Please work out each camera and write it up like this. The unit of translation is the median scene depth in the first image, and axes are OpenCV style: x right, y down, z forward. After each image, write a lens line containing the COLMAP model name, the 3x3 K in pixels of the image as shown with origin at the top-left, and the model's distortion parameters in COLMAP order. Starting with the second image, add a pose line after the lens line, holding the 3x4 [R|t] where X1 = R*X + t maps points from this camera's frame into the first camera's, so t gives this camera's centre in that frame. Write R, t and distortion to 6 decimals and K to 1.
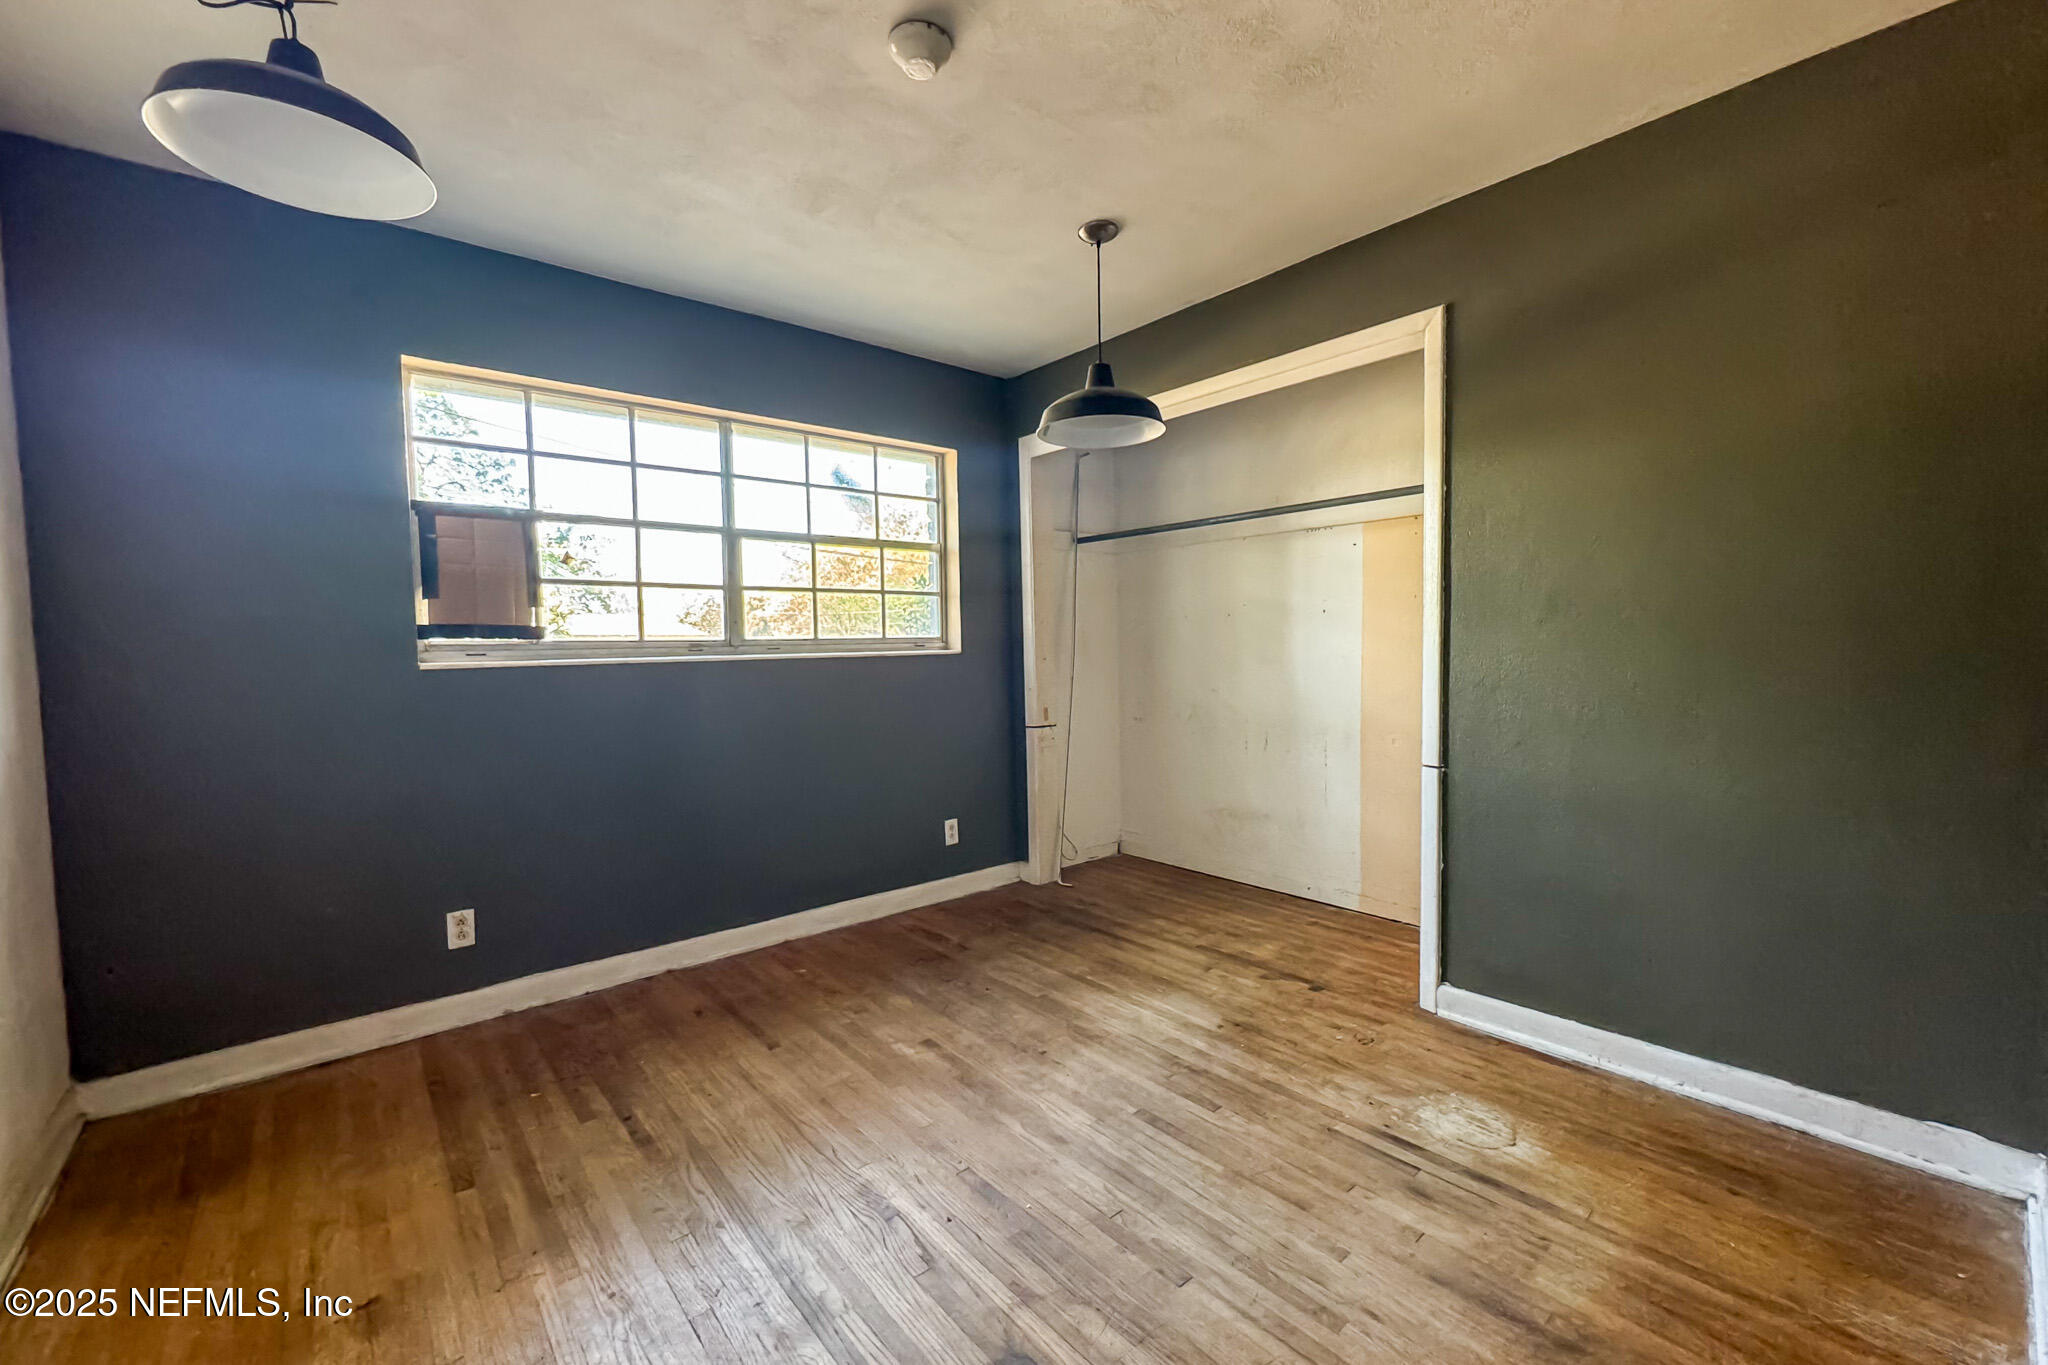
lens RADIAL K [[845.0, 0, 1023.4], [0, 845.0, 680.3], [0, 0, 1]] dist [0.000629, 0.000022]
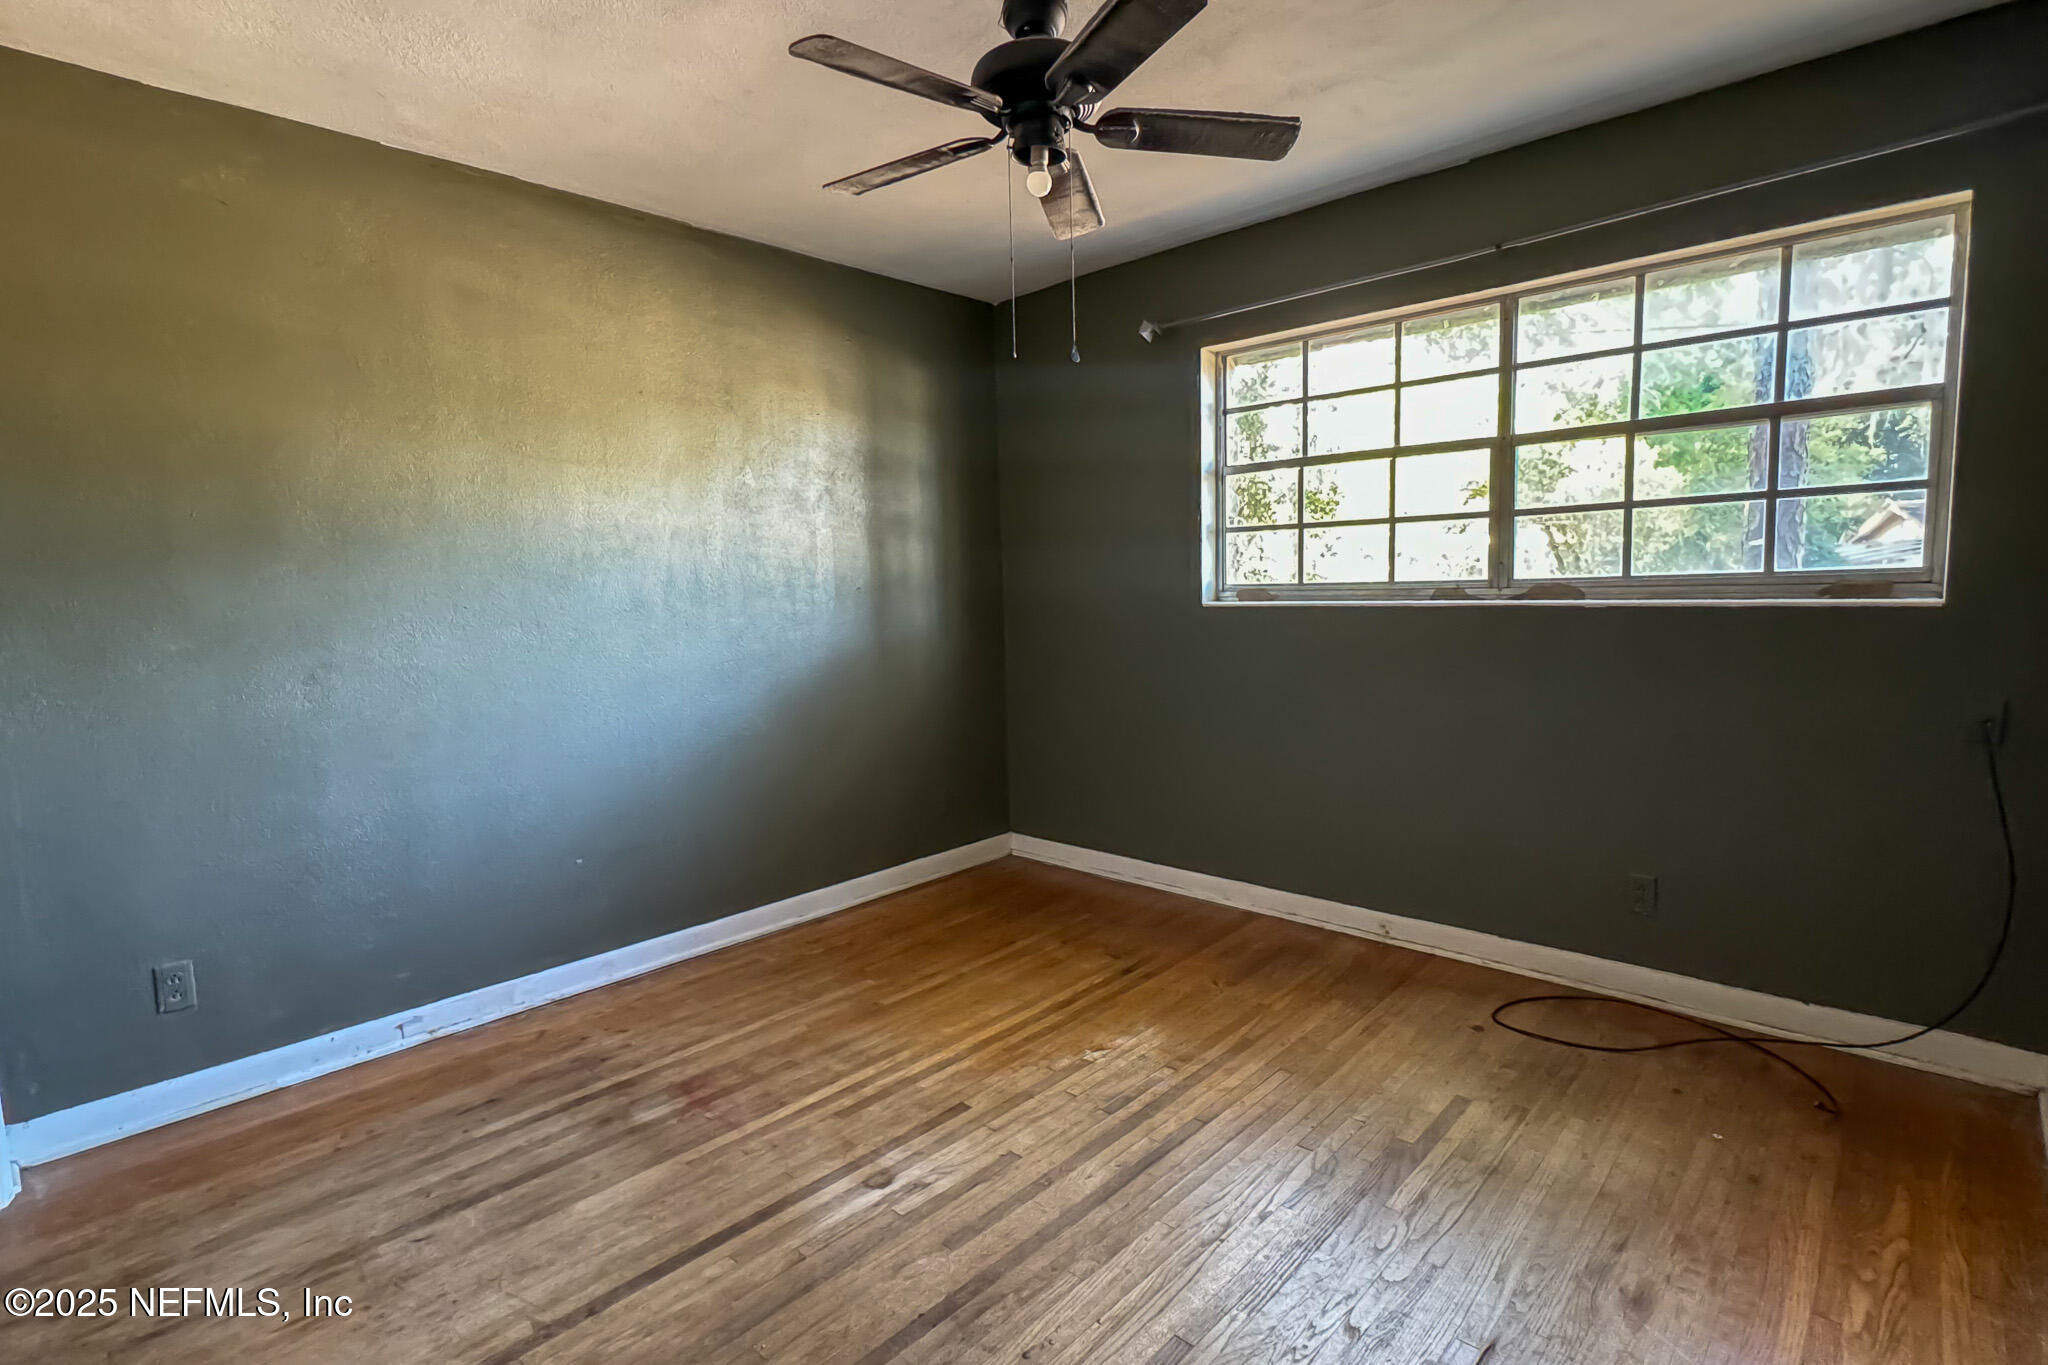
lens RADIAL K [[993.7, 0, 1025.1], [0, 993.7, 687.8], [0, 0, 1]] dist [-0.003046, -0.000346]
pose [[0.141464, 0.100686, -0.984810, 0.545235], [-0.035064, 0.994700, 0.096660, -0.022560], [0.989322, 0.020857, 0.144245, 0.446335]]
